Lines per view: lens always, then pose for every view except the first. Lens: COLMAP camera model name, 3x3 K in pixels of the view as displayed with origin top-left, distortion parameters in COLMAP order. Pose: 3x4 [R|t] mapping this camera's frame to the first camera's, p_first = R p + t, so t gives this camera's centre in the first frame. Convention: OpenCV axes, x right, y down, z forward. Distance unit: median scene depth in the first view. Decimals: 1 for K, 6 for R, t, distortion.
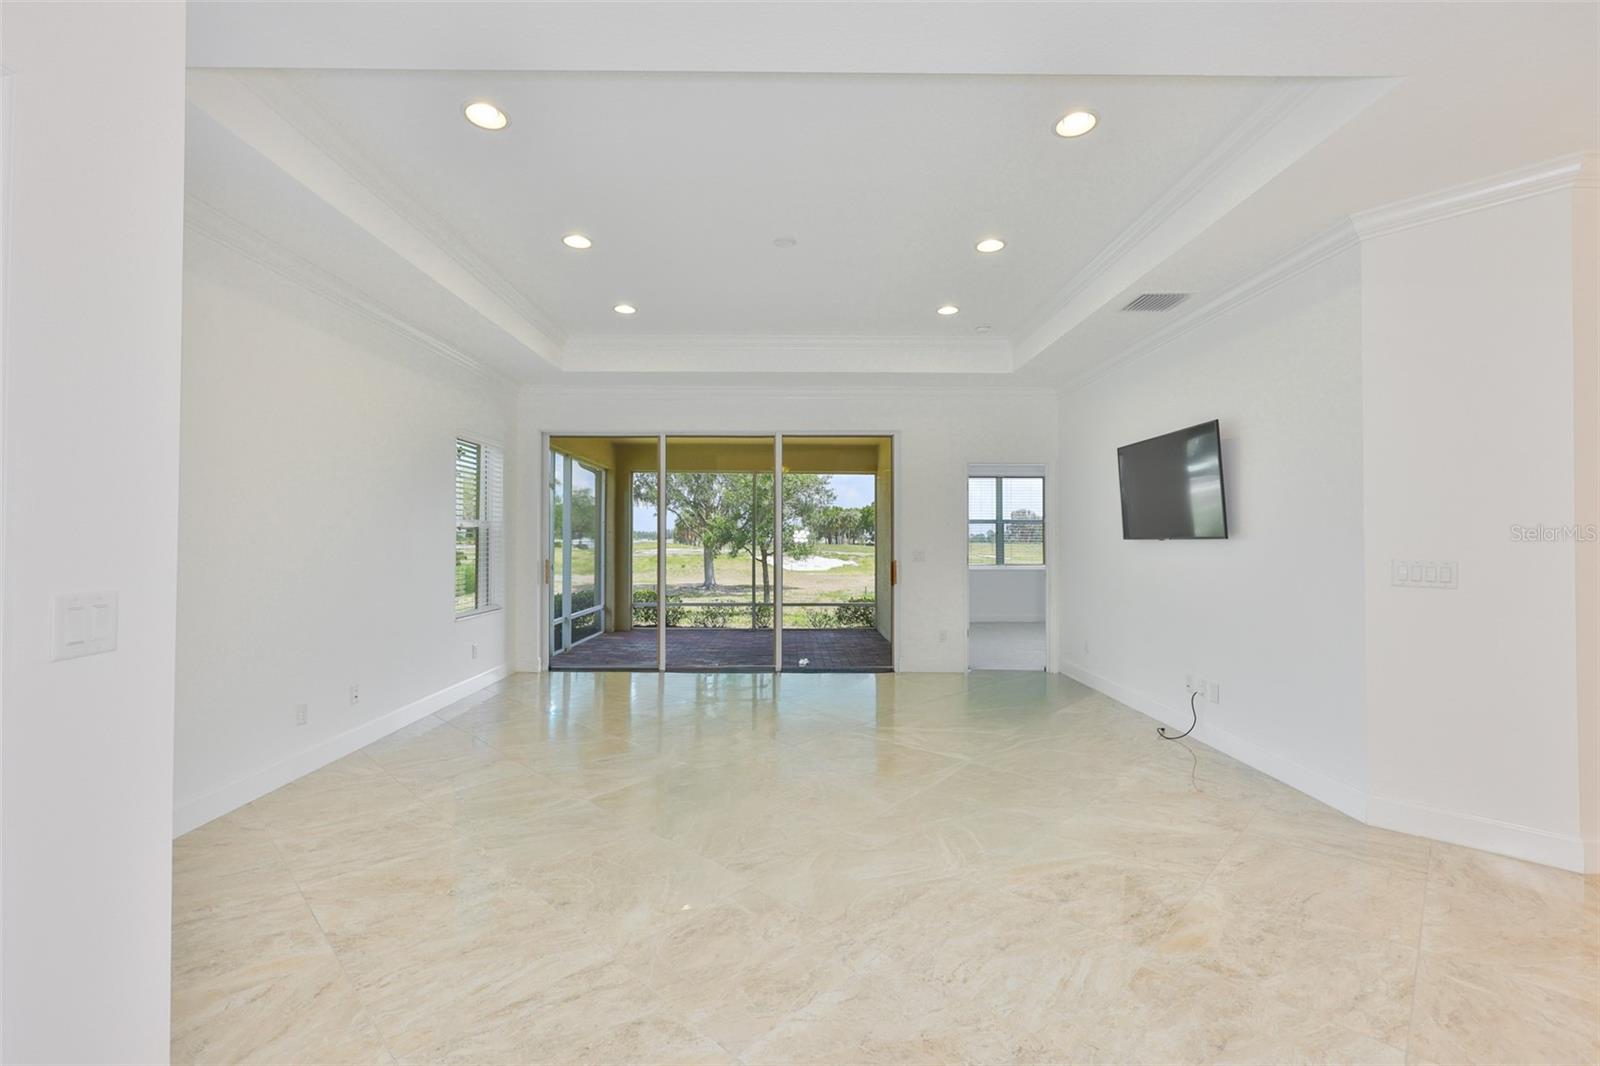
lens RADIAL K [[685.3, 0, 795.1], [0, 685.3, 535.0], [0, 0, 1]] dist [-0.001804, 0.000287]
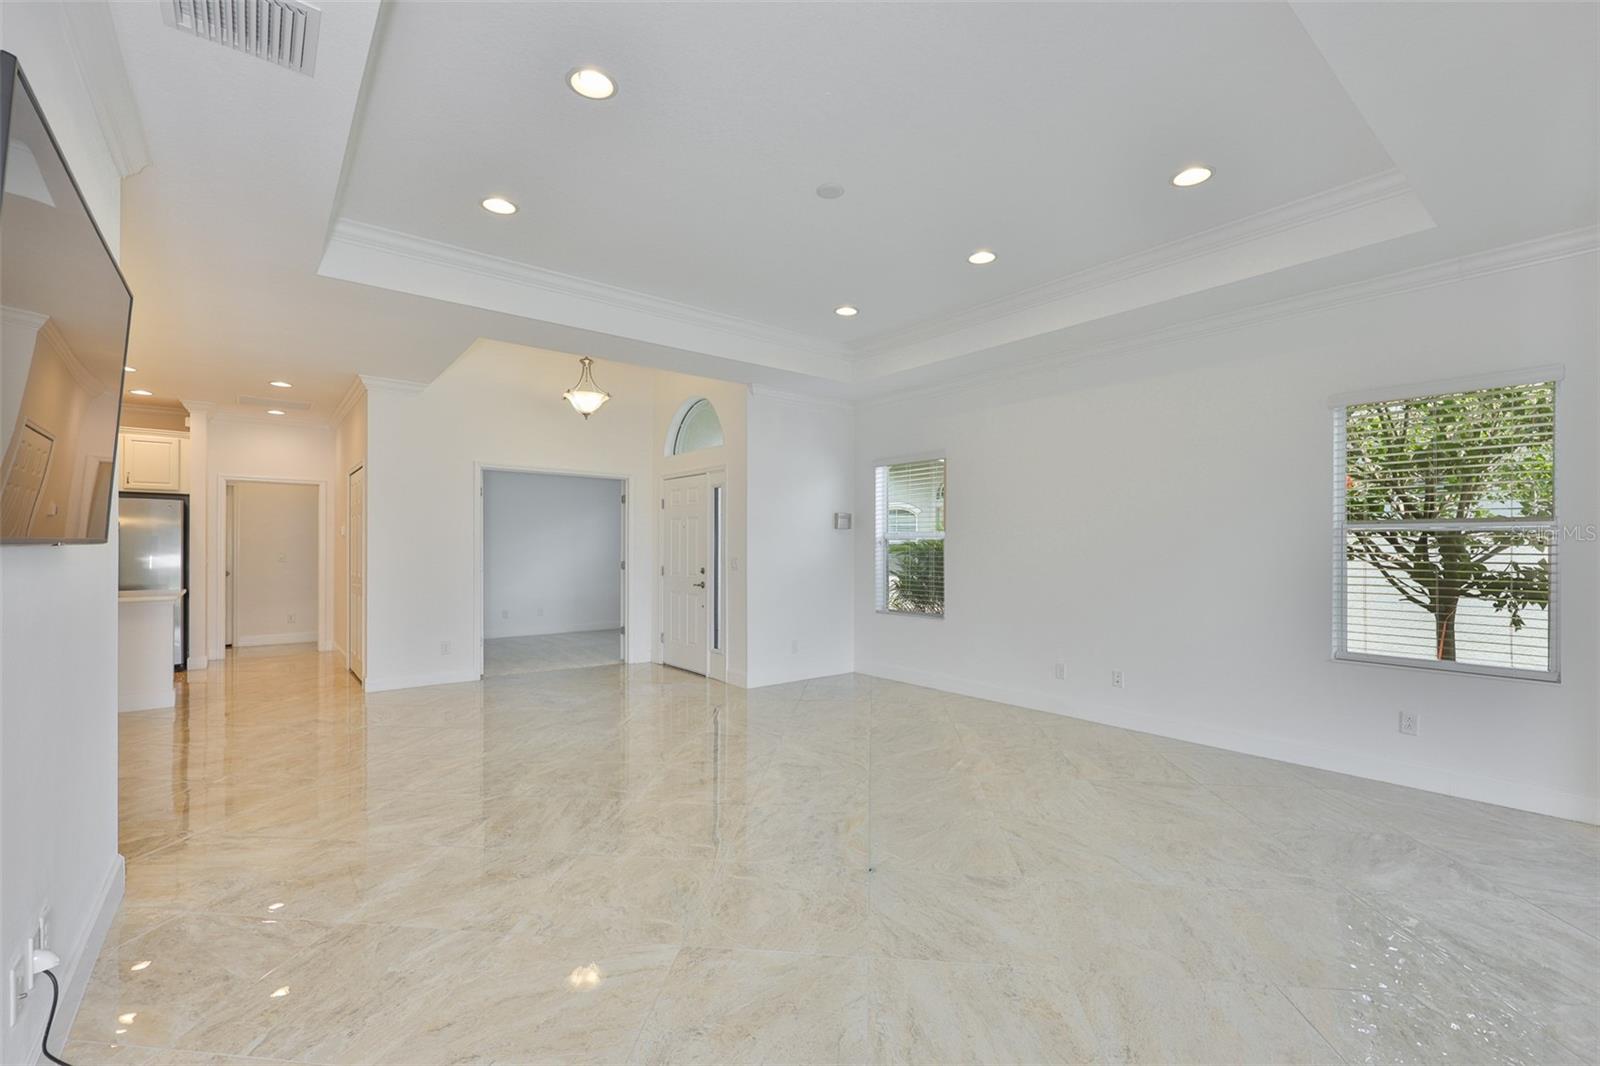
lens RADIAL K [[680.8, 0, 799.7], [0, 680.8, 547.1], [0, 0, 1]] dist [-0.008712, 0.000034]
pose [[-0.780212, -0.002163, -0.625511, 0.245107], [0.003908, 0.999958, -0.008332, 0.006797], [0.625502, -0.008946, -0.780171, 0.746142]]
